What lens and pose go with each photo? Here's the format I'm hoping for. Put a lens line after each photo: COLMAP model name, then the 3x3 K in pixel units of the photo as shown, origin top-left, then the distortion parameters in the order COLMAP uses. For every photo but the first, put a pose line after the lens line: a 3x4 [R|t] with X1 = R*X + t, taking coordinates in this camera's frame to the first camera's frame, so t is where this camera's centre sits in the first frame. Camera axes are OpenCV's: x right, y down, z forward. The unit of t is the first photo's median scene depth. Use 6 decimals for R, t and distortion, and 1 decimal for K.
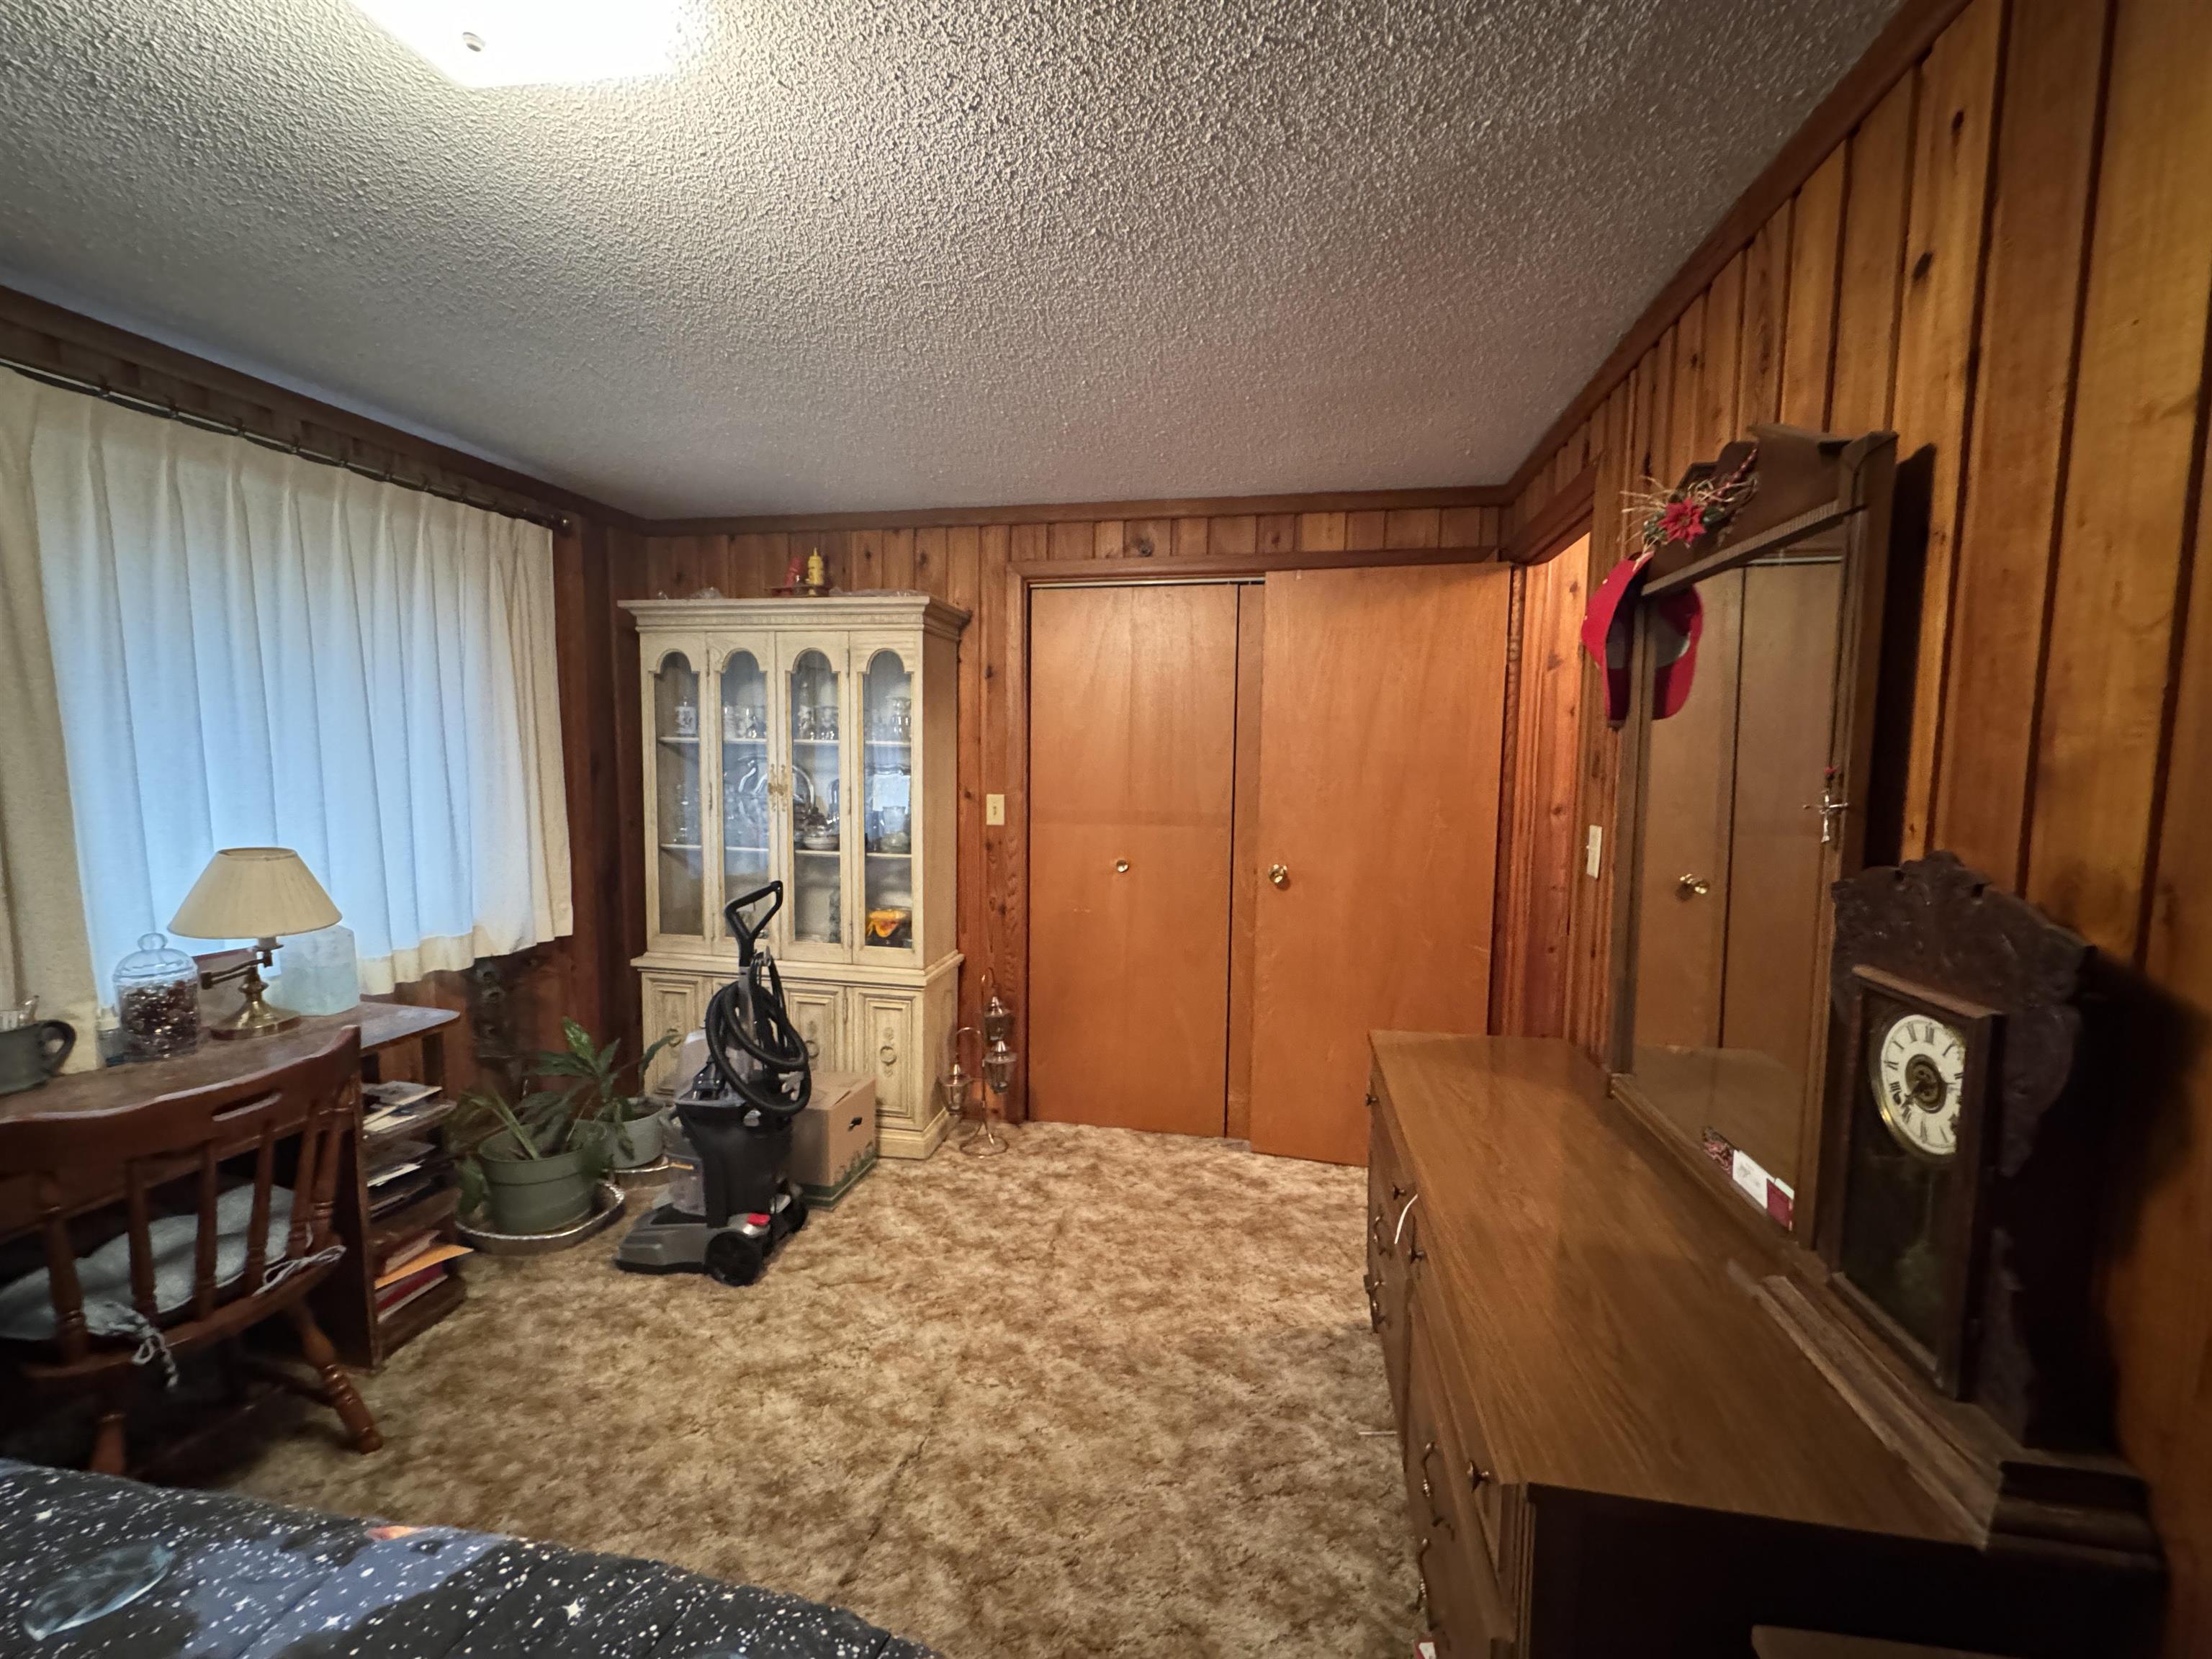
lens RADIAL K [[879.6, 0, 1104.7], [0, 879.6, 830.6], [0, 0, 1]] dist [-0.001813, -0.000139]
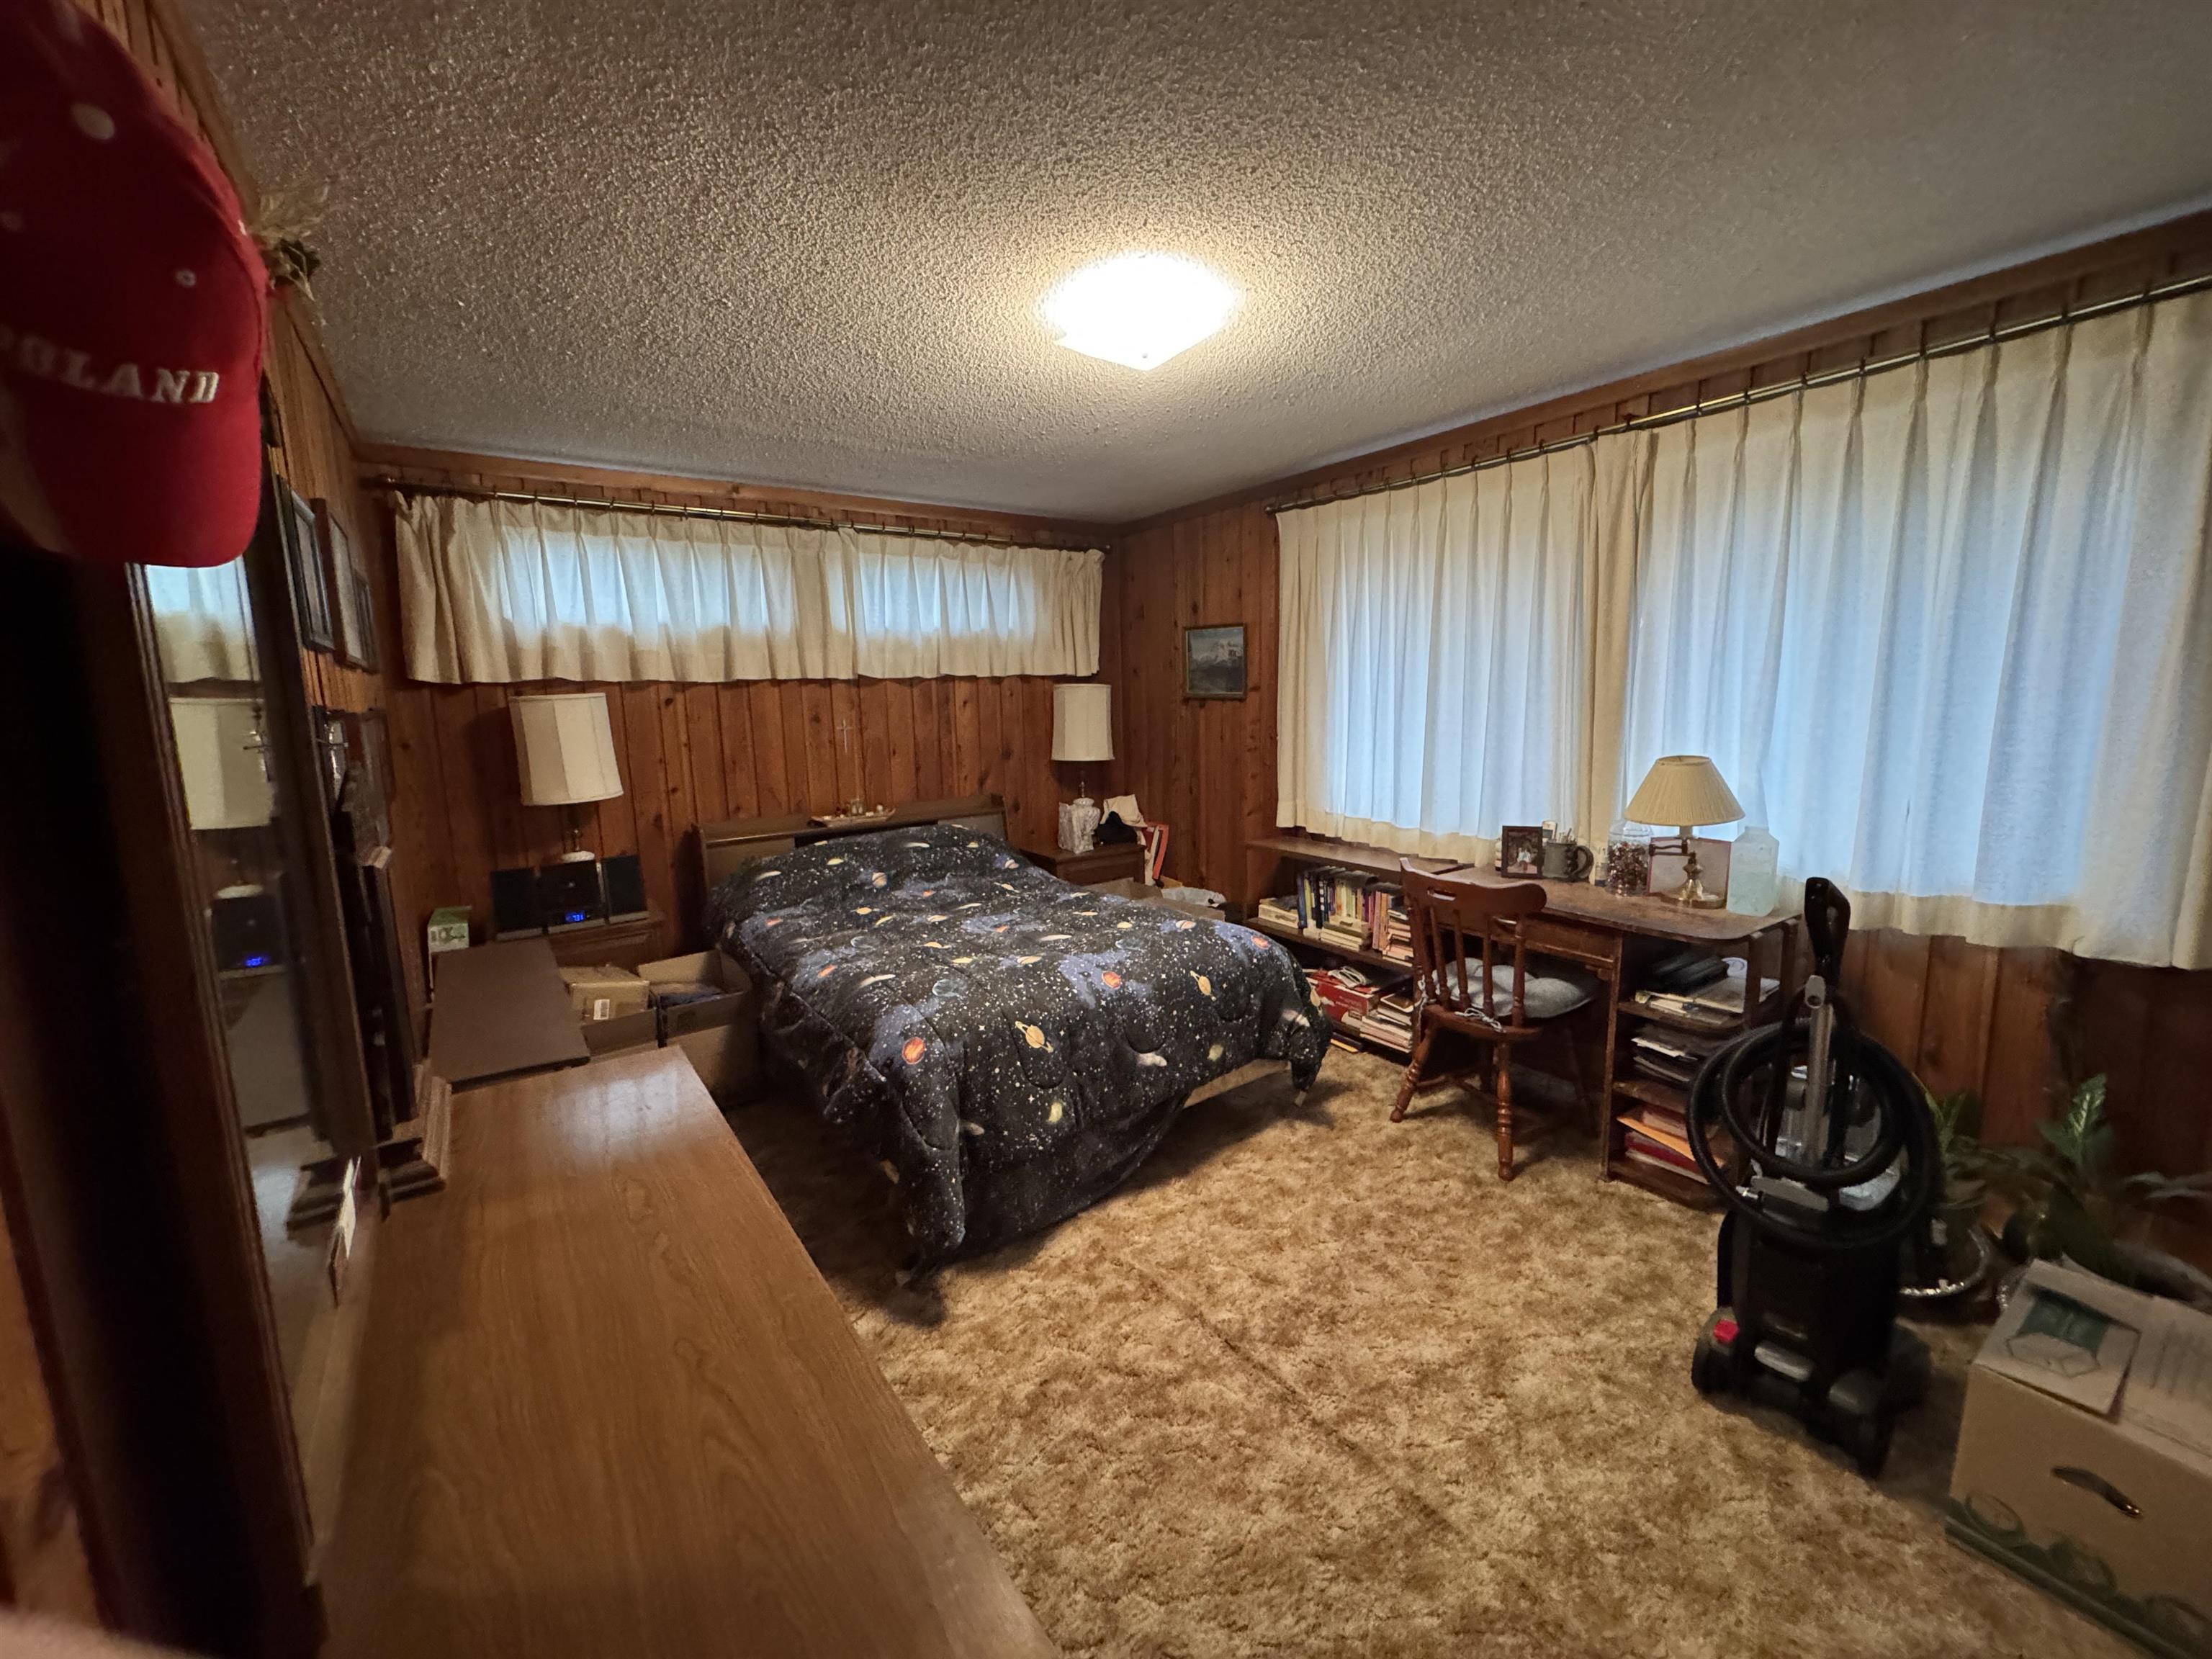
lens RADIAL K [[879.6, 0, 1104.6], [0, 879.6, 829.8], [0, 0, 1]] dist [-0.001813, -0.000139]
pose [[-0.690093, 0.116832, -0.714228, 0.526936], [-0.049070, 0.977059, 0.207238, -0.098982], [0.722055, 0.178061, -0.668529, 1.313866]]
